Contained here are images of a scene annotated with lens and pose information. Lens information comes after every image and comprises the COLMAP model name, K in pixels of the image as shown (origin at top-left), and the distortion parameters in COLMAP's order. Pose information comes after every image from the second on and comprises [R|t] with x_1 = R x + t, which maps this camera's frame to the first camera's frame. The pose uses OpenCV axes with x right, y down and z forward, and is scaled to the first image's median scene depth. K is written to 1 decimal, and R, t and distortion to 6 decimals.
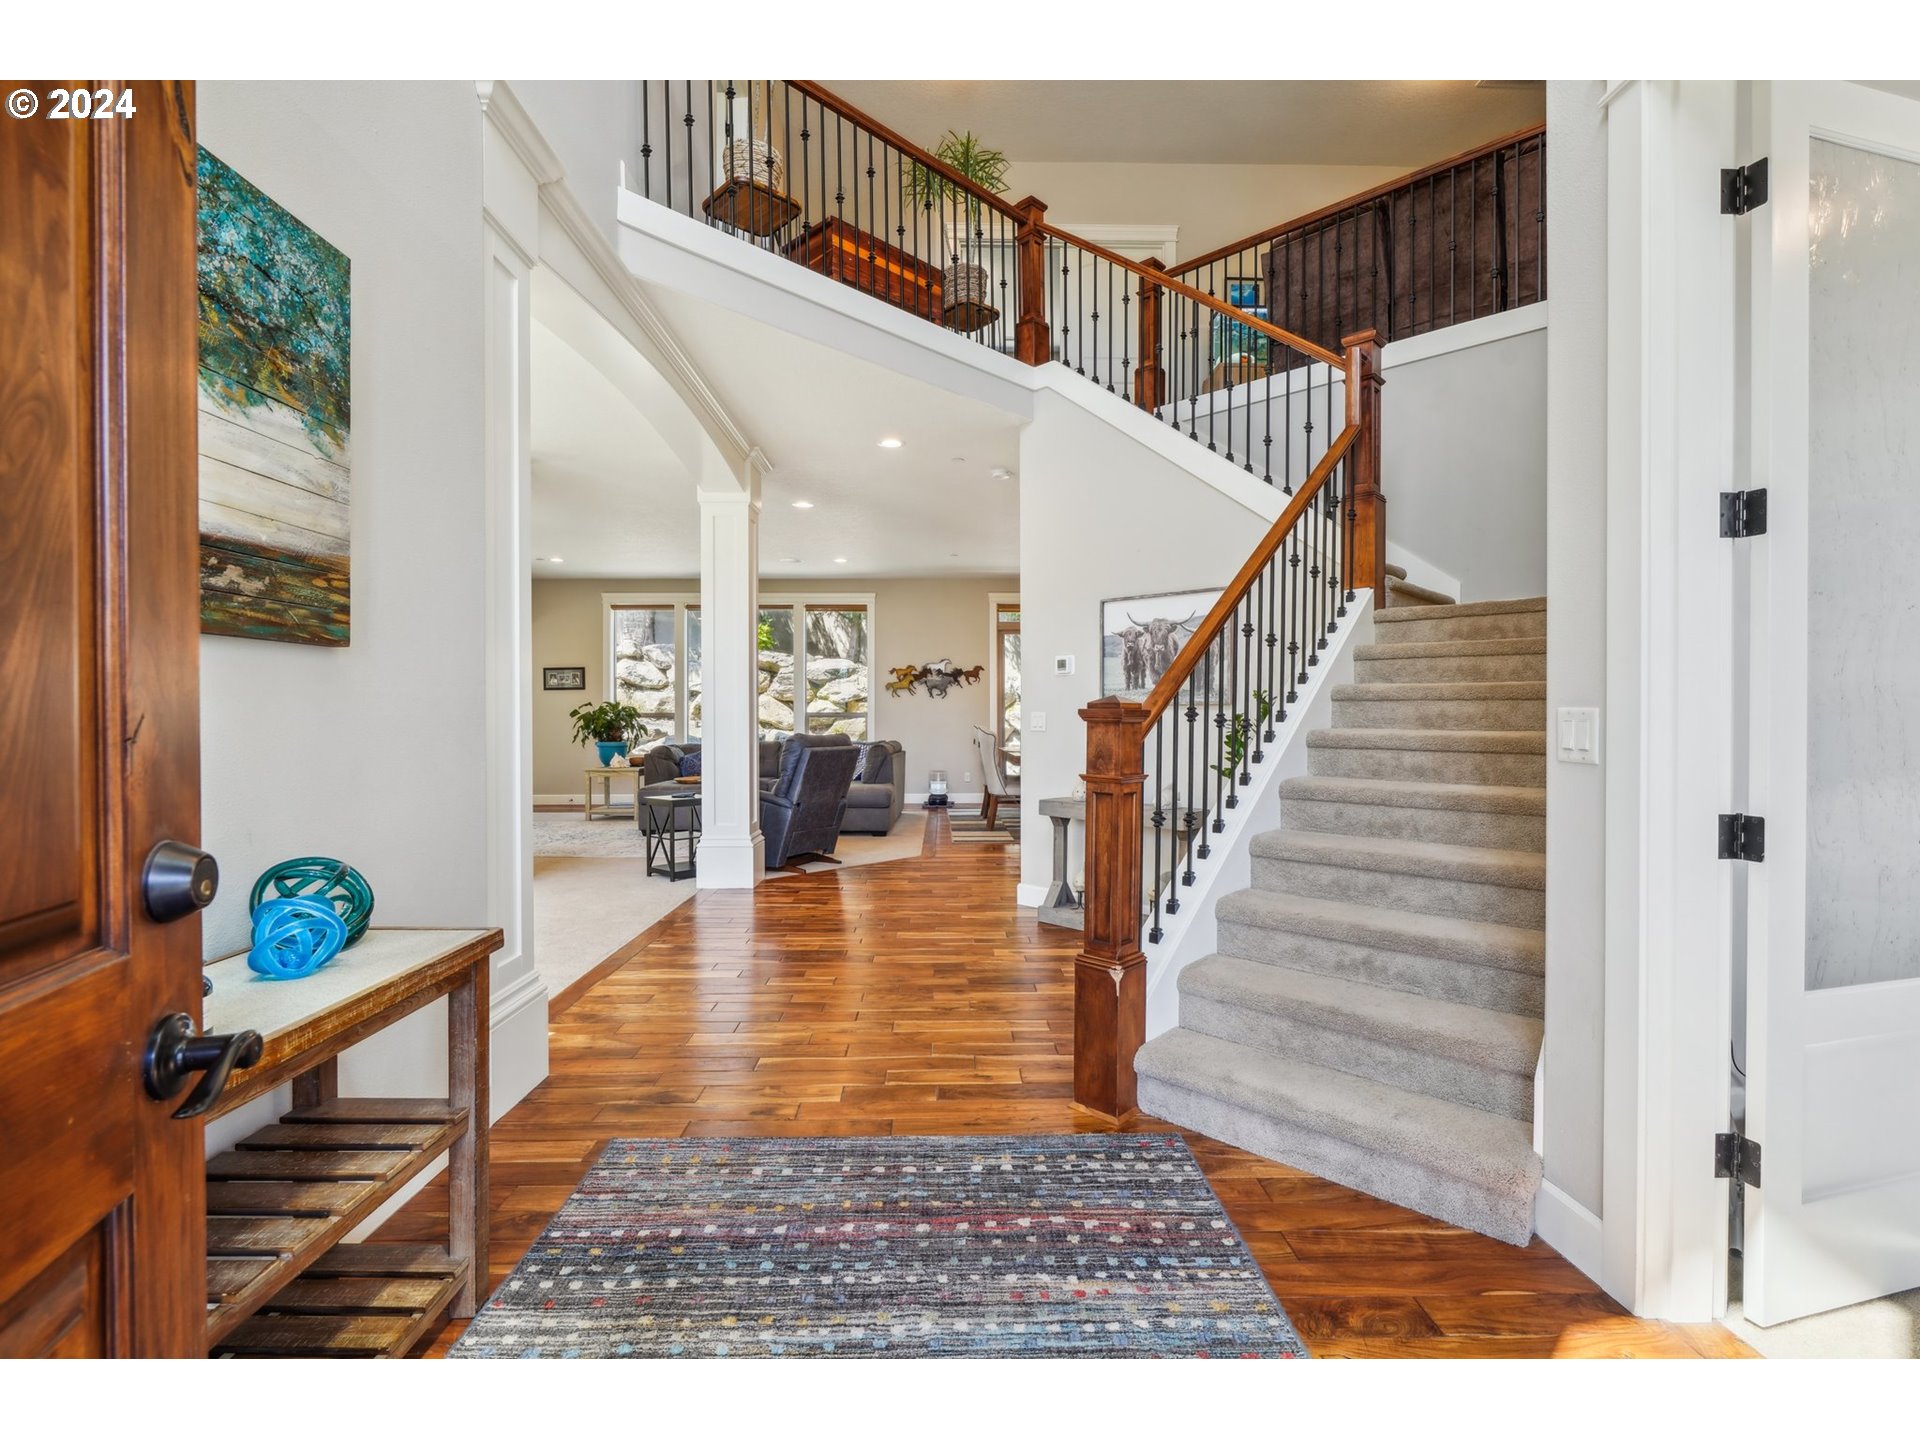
lens RADIAL K [[869.1, 0, 960.0], [0, 869.1, 720.0], [0, 0, 1]] dist [0.000104, 0.000149]
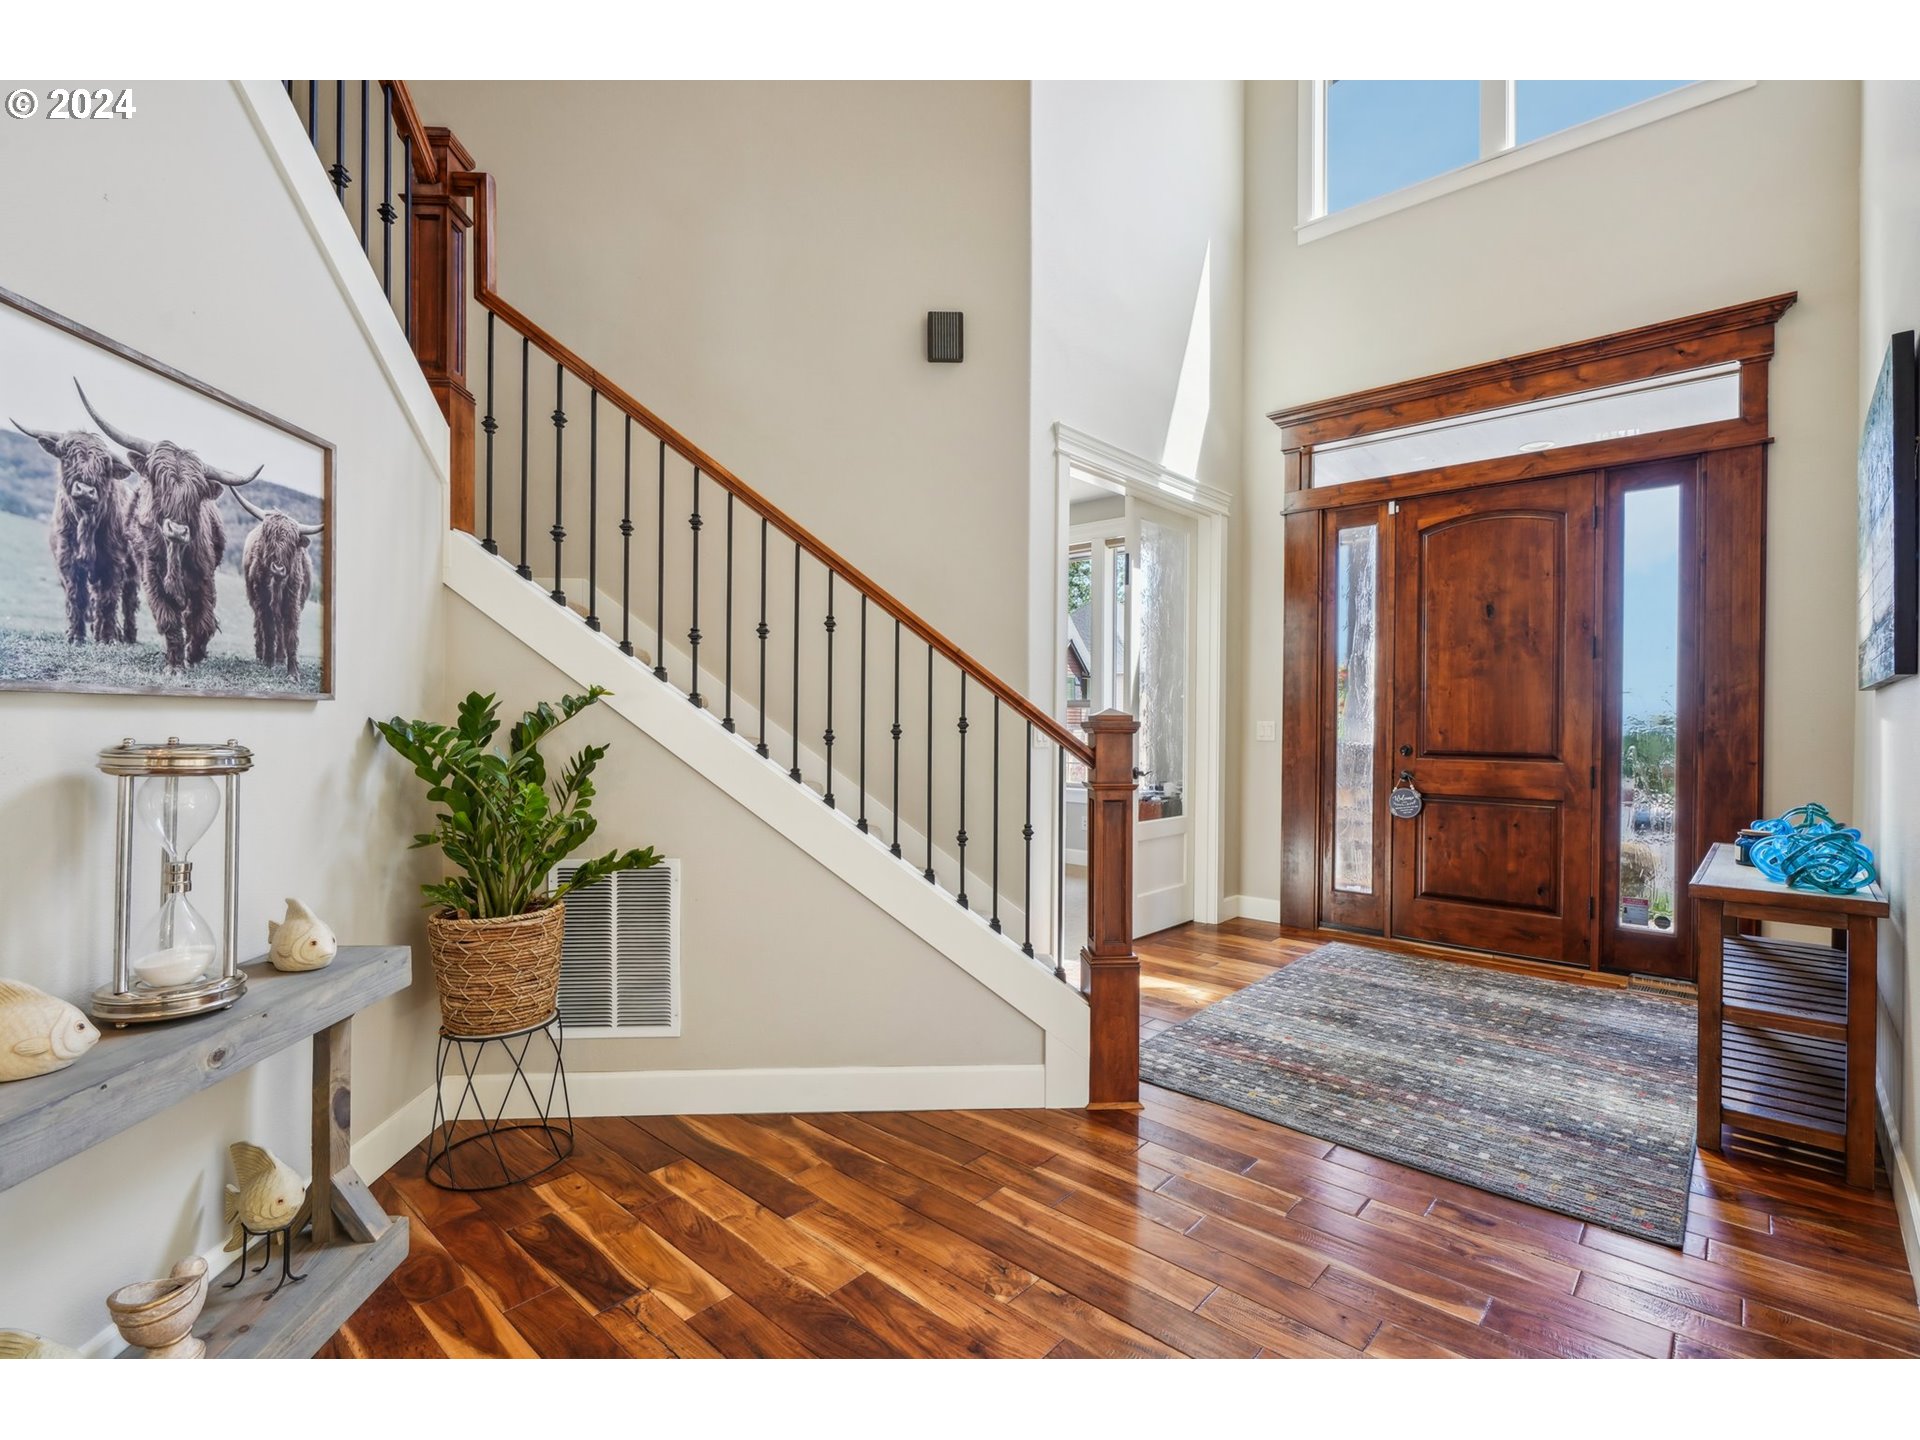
lens RADIAL K [[904.1, 0, 960.0], [0, 904.1, 720.0], [0, 0, 1]] dist [-0.001963, -0.000304]
pose [[-0.729126, -0.005296, 0.684359, -0.244117], [-0.002116, 0.999983, 0.005484, -0.010654], [-0.684376, 0.002550, -0.729124, 1.054893]]
